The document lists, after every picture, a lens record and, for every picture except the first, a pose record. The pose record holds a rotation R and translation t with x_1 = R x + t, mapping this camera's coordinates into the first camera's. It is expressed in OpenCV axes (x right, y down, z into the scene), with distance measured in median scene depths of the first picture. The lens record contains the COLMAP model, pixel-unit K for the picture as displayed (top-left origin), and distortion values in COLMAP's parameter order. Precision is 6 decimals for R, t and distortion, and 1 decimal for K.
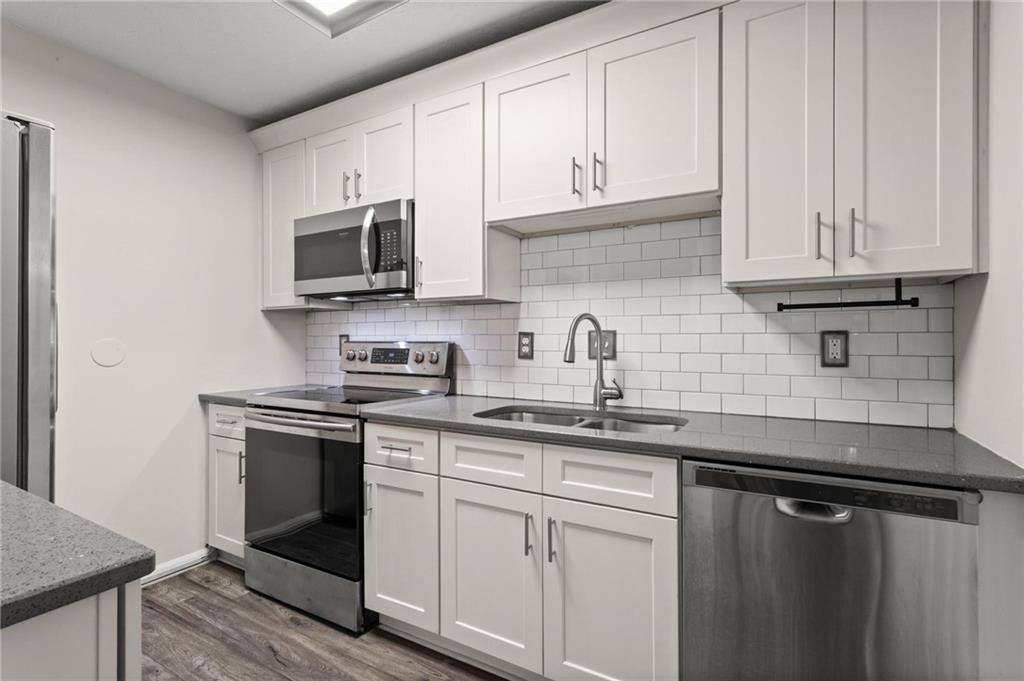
lens RADIAL K [[478.5, 0, 518.3], [0, 478.5, 340.1], [0, 0, 1]] dist [-0.001028, -0.000257]
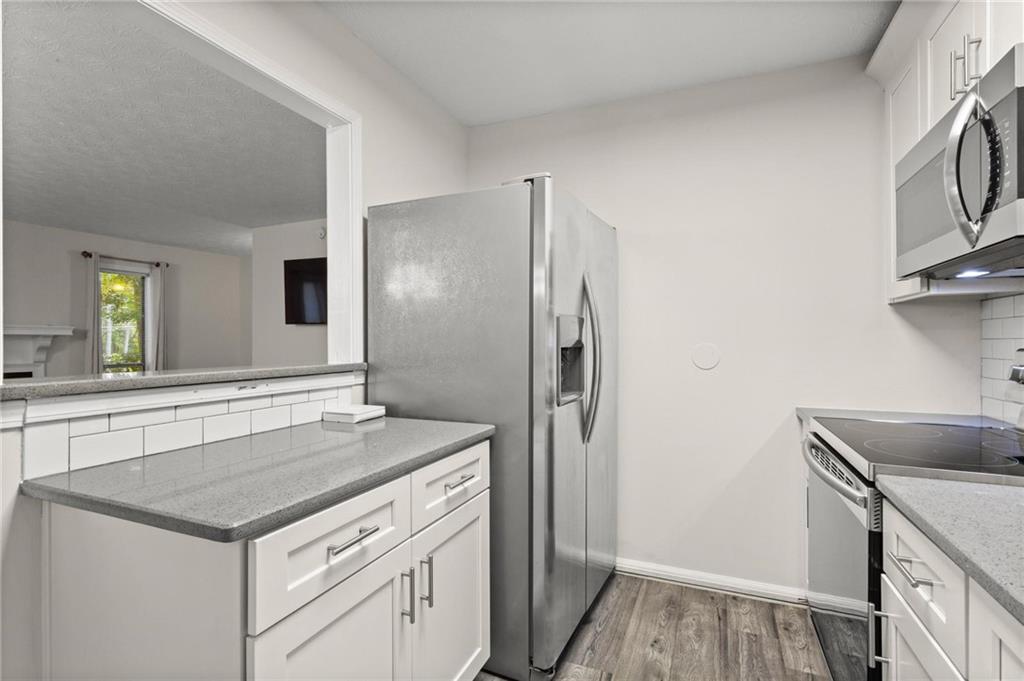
lens RADIAL K [[478.5, 0, 518.3], [0, 478.5, 340.1], [0, 0, 1]] dist [-0.001028, -0.000257]
pose [[0.119160, -0.006247, -0.992855, 0.149022], [0.000570, 0.999980, -0.006224, -0.003605], [0.992875, 0.000176, 0.119162, 0.449724]]
